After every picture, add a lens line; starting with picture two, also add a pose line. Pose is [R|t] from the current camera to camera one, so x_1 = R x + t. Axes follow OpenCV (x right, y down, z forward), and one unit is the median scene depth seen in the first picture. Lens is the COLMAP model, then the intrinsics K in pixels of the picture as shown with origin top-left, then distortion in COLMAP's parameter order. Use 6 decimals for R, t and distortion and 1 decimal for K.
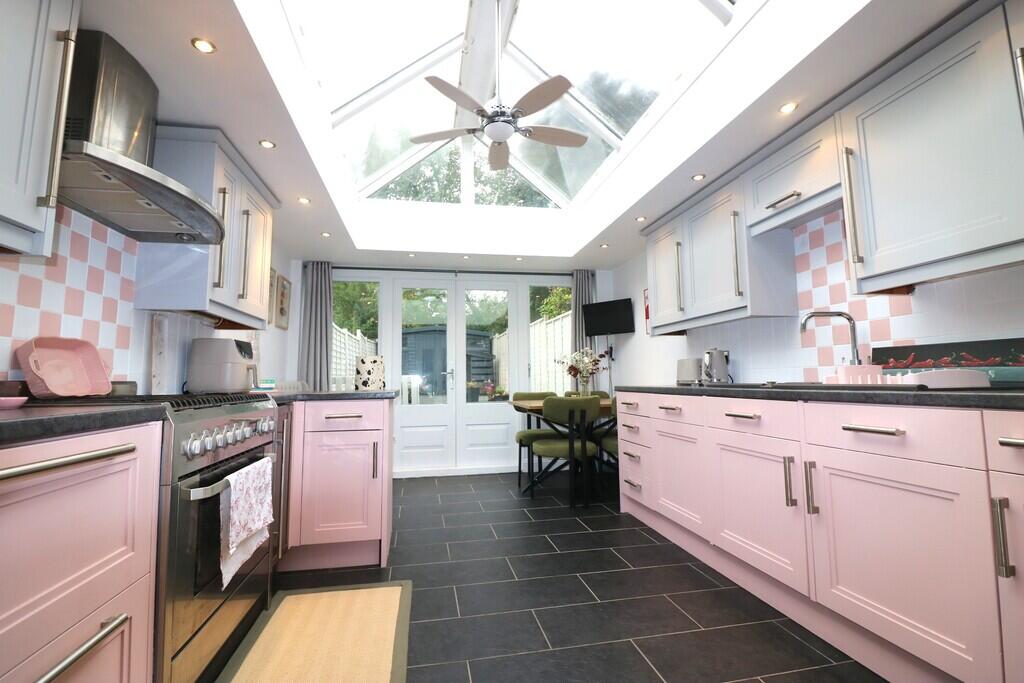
lens RADIAL K [[475.4, 0, 511.9], [0, 475.4, 330.2], [0, 0, 1]] dist [0.004507, -0.015395]
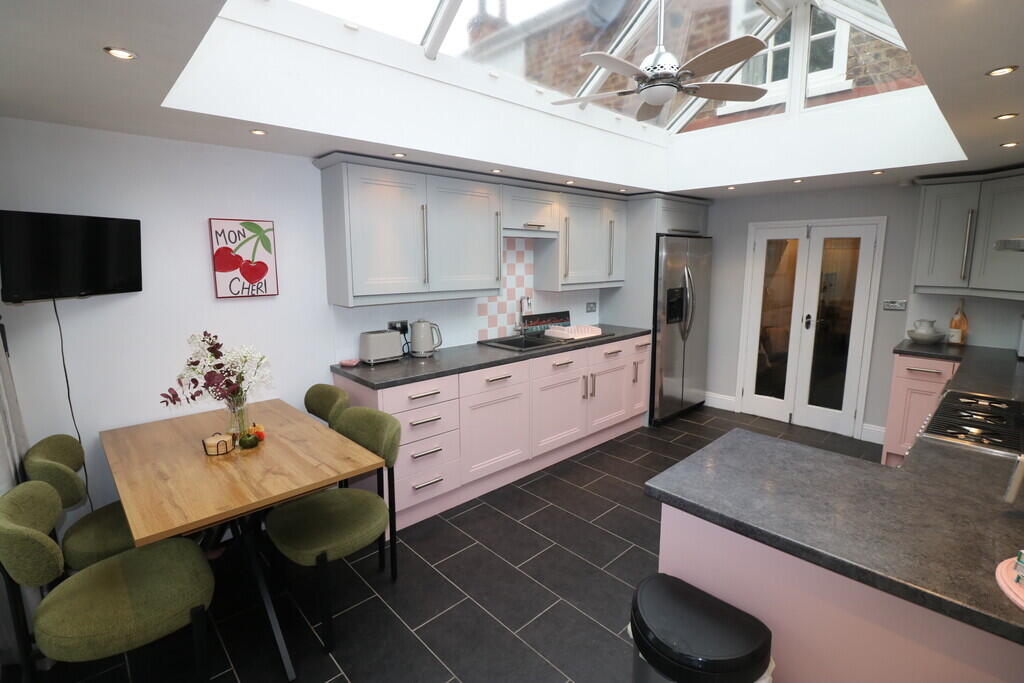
lens RADIAL K [[475.4, 0, 511.9], [0, 475.4, 330.2], [0, 0, 1]] dist [0.004507, -0.015395]
pose [[-0.536866, -0.113166, 0.836043, -0.757529], [-0.075744, 0.993426, 0.085830, -0.059938], [-0.840260, -0.017246, -0.541909, 1.963111]]
